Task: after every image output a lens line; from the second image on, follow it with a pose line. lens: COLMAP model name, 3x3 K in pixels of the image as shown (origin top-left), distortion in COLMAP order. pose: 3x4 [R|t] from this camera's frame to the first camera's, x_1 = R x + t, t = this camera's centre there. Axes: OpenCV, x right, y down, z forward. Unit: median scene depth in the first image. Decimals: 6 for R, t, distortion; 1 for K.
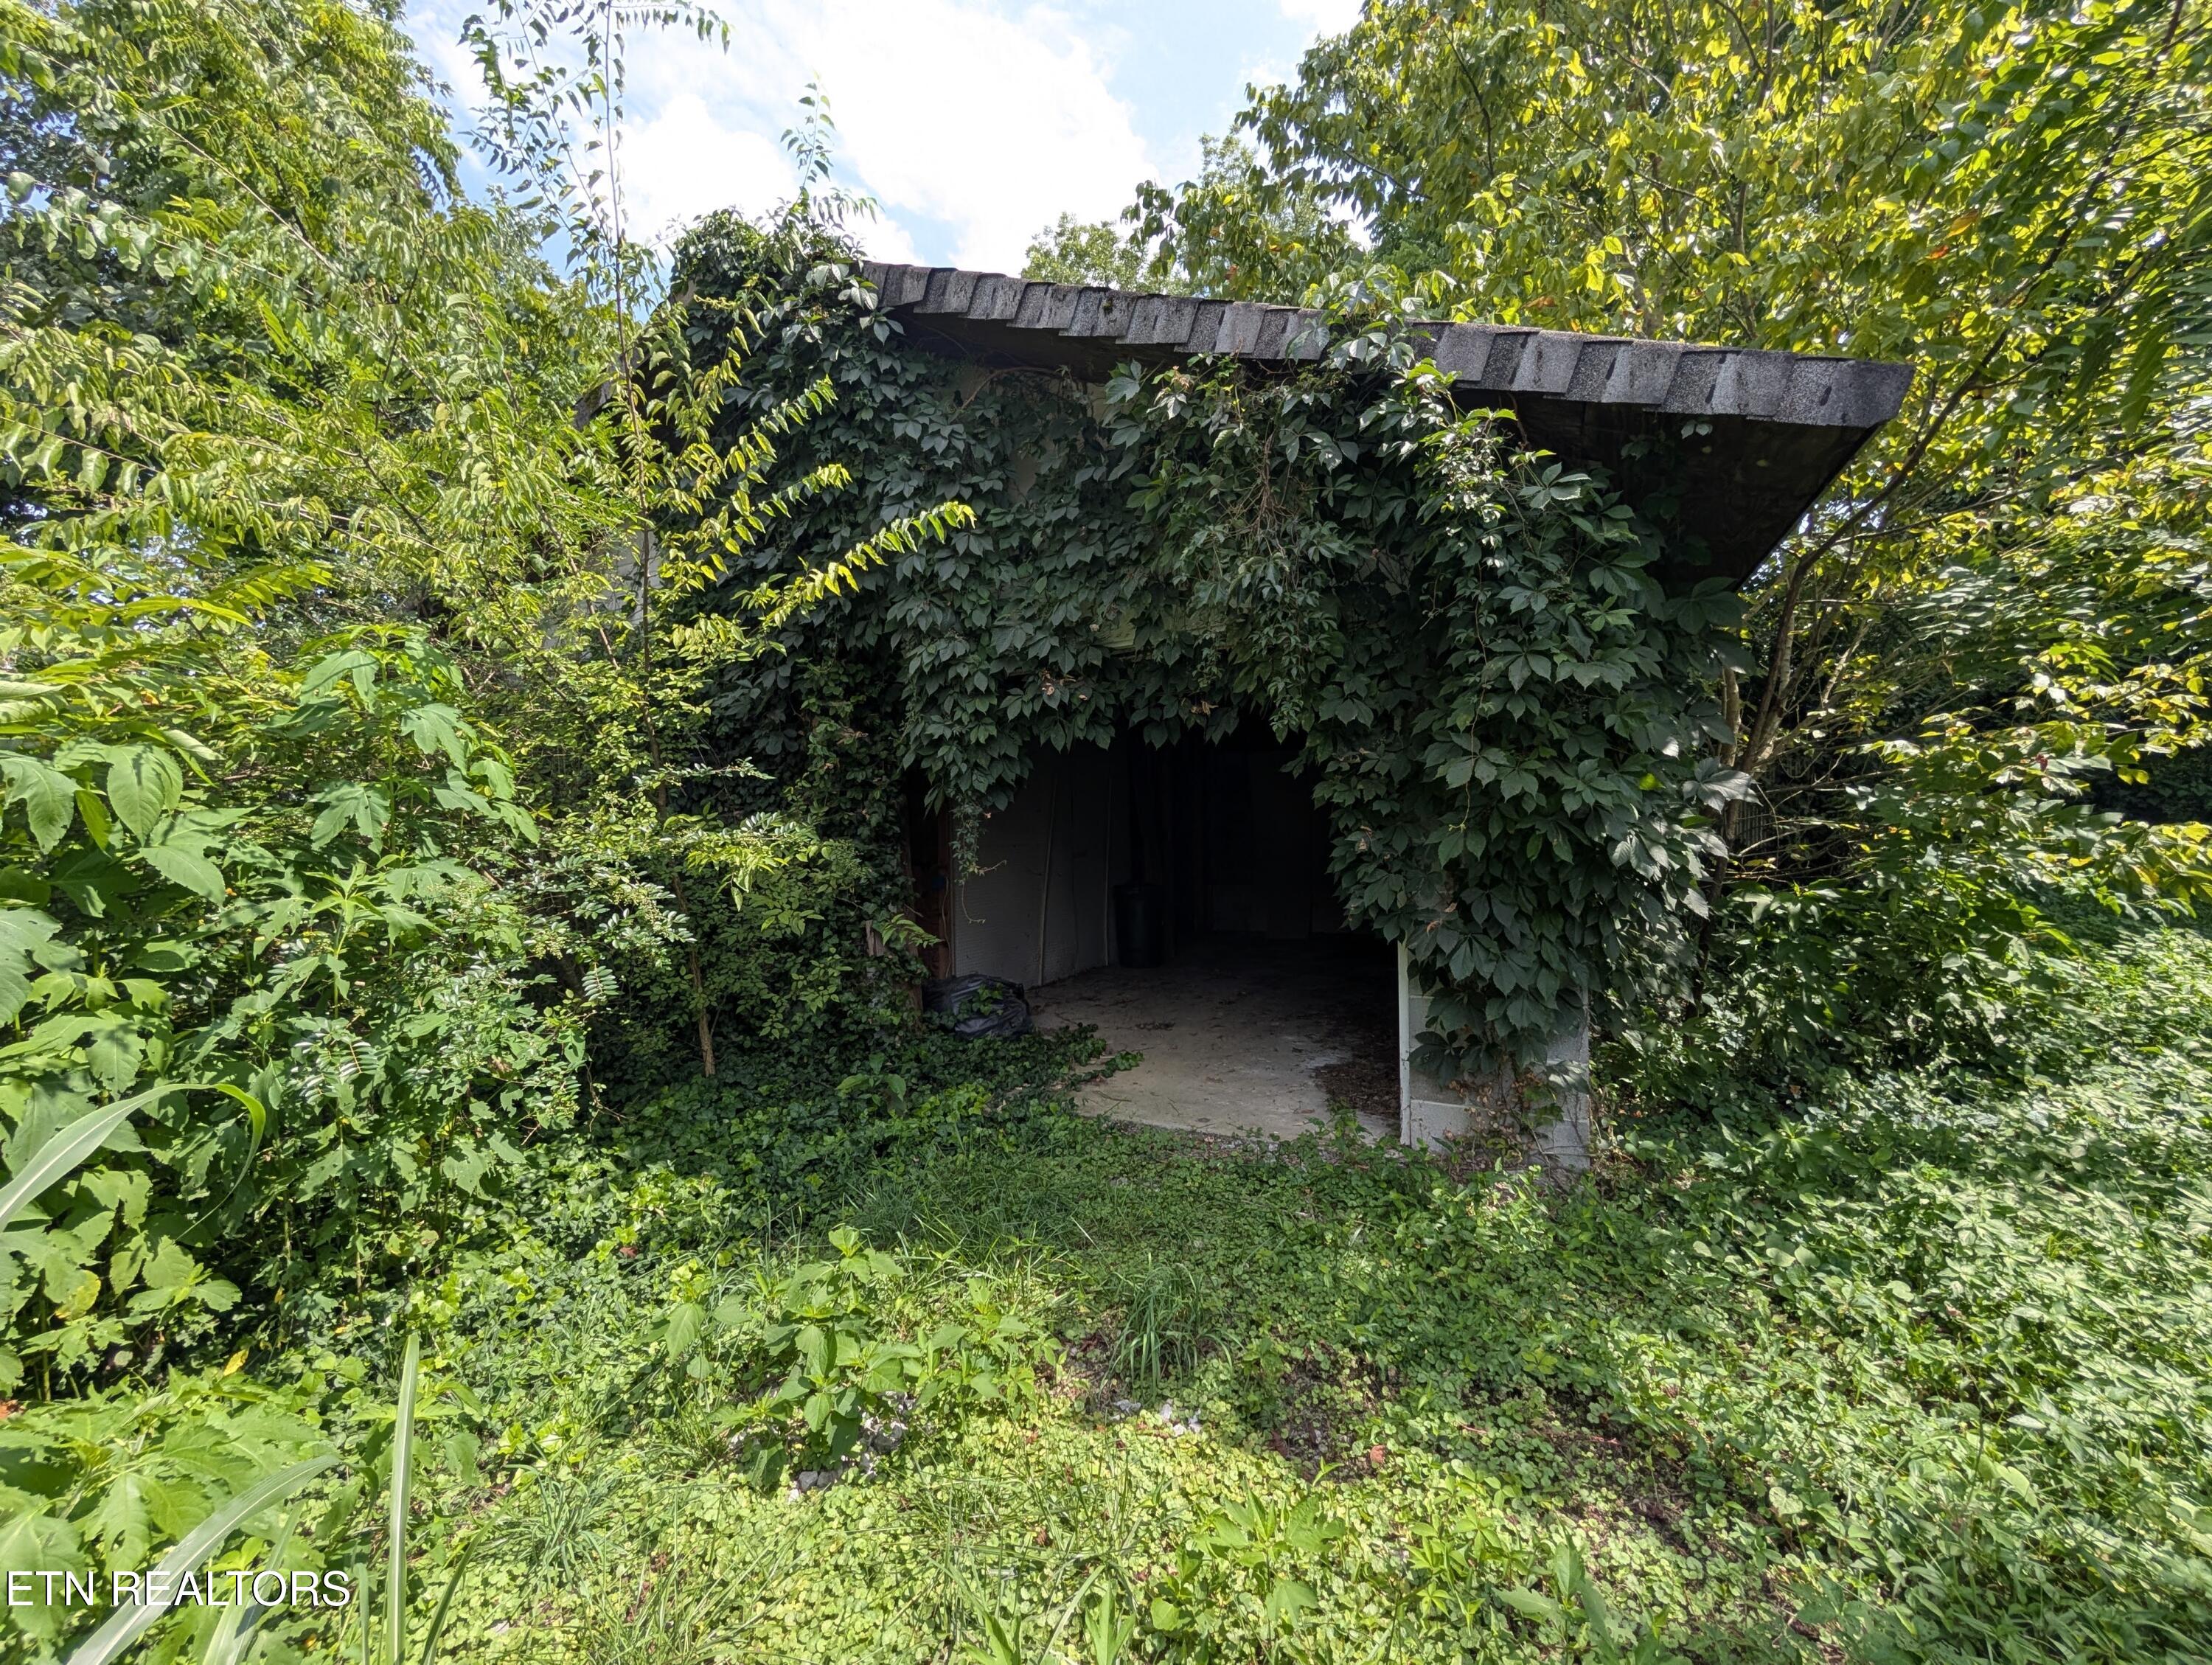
lens RADIAL K [[855.3, 0, 1105.8], [0, 855.3, 837.6], [0, 0, 1]] dist [0.002365, 0.000052]
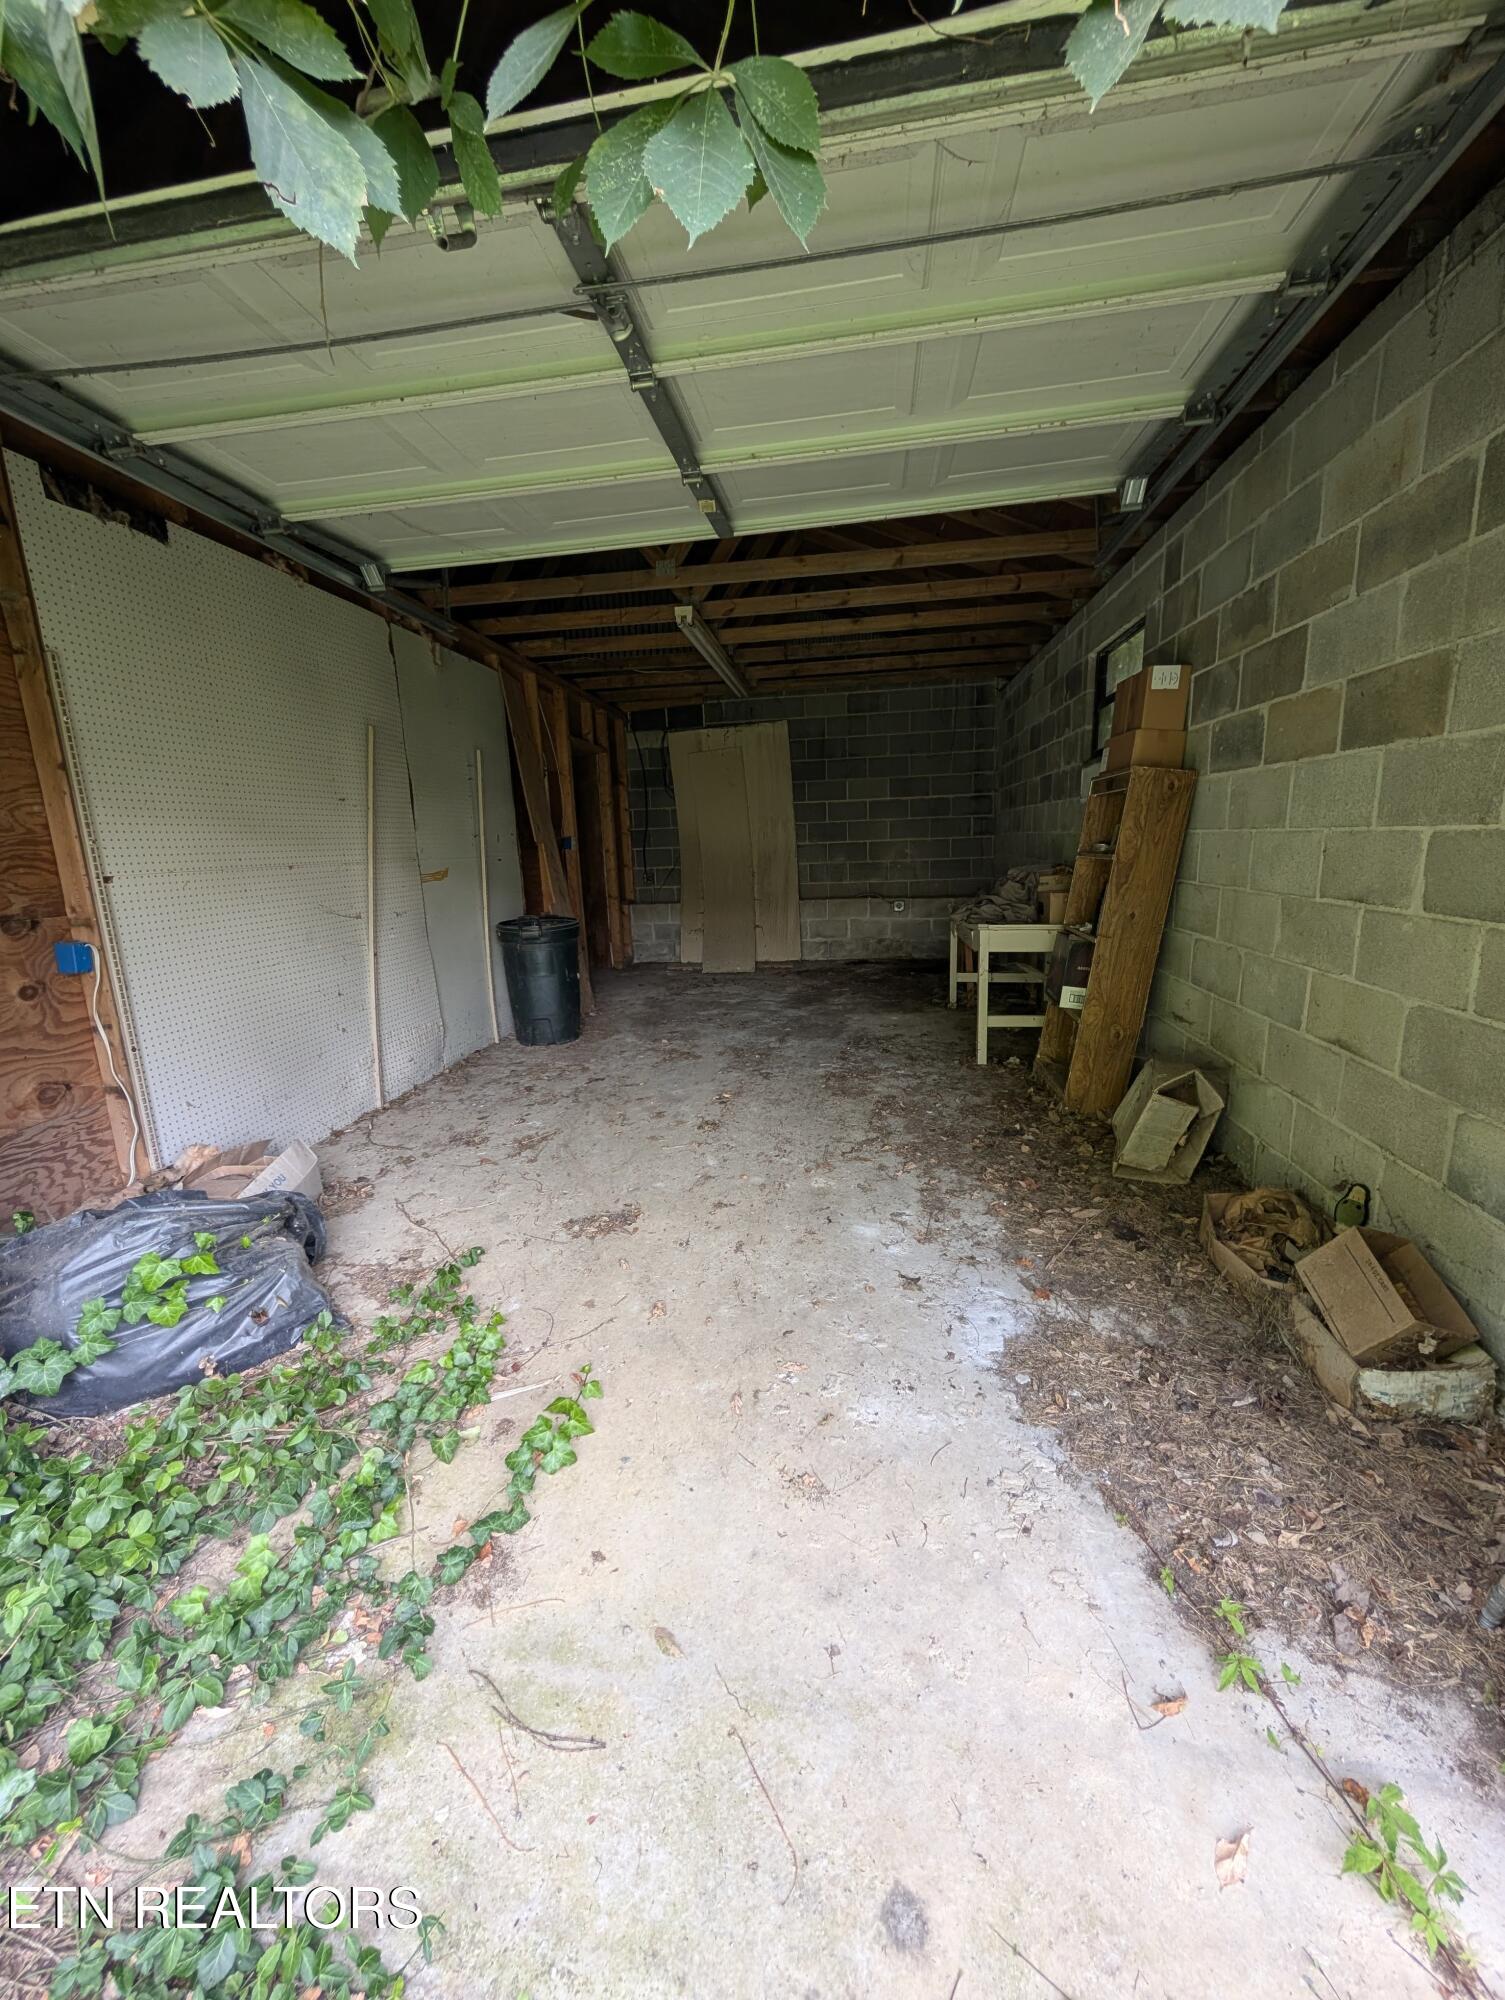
lens RADIAL K [[773.3, 0, 746.7], [0, 773.3, 994.8], [0, 0, 1]] dist [0.002365, 0.000052]
pose [[0.950901, -0.086112, 0.297275, 0.012377], [0.025581, 0.979095, 0.201790, -0.004463], [-0.308437, -0.184278, 0.933225, 0.474971]]
